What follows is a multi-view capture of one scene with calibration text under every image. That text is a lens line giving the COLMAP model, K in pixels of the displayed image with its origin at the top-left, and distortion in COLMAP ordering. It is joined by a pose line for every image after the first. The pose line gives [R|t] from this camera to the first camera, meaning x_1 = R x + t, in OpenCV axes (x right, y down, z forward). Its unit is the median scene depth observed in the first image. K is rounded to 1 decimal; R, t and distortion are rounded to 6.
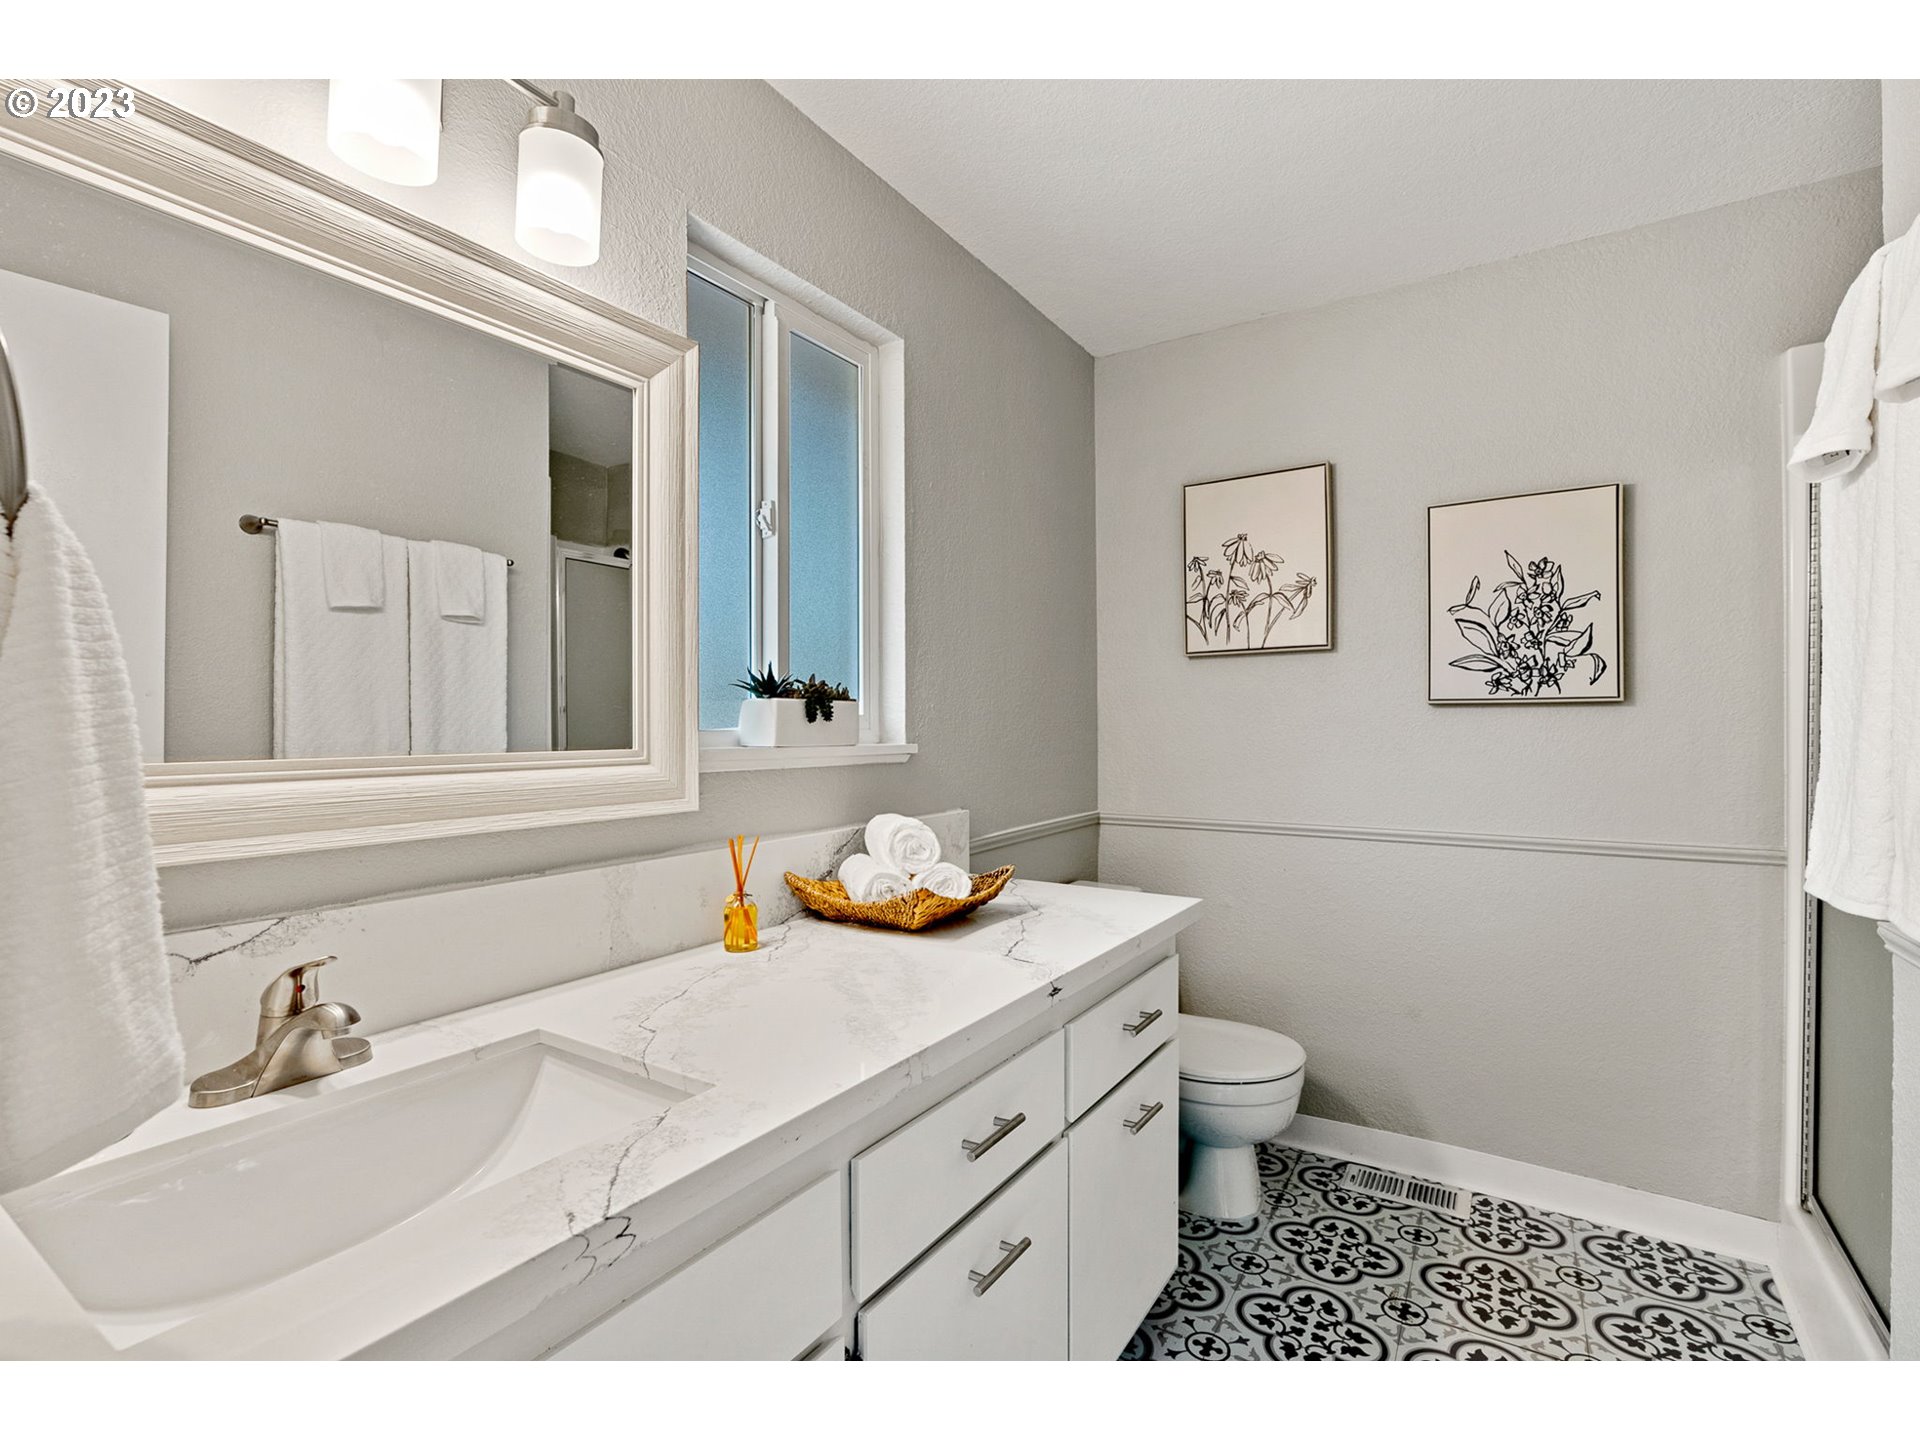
lens RADIAL K [[869.8, 0, 978.4], [0, 869.8, 714.3], [0, 0, 1]] dist [-0.001157, 0.000281]
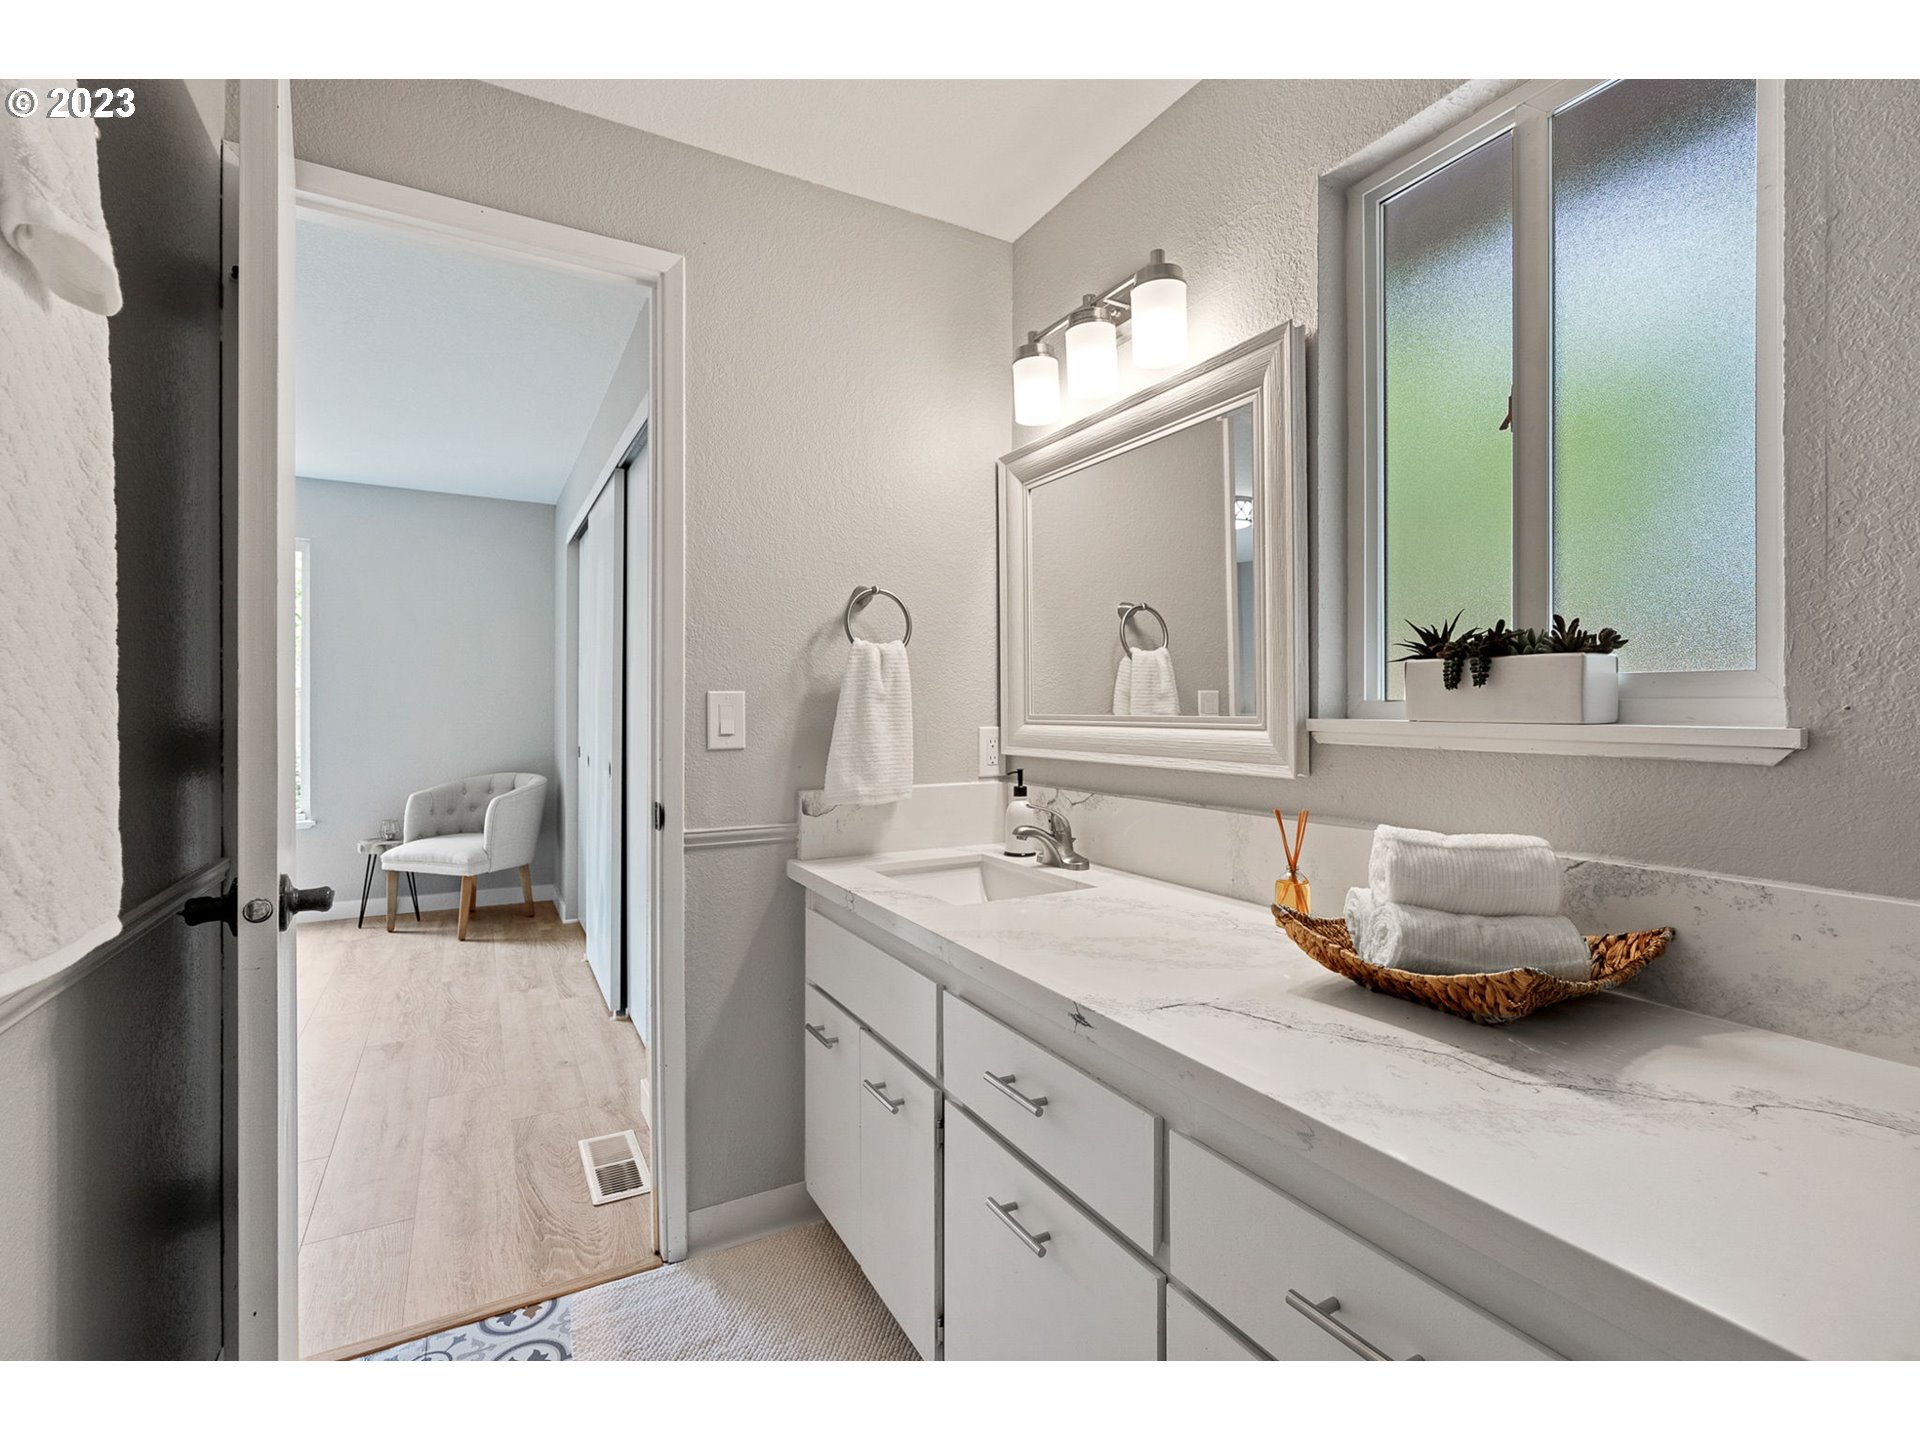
lens RADIAL K [[869.8, 0, 978.4], [0, 869.8, 714.3], [0, 0, 1]] dist [-0.001157, 0.000281]
pose [[-0.464954, 0.004524, -0.885323, 0.772205], [0.007685, 0.999970, 0.001074, 0.031655], [0.885302, -0.006305, -0.464974, 1.183352]]
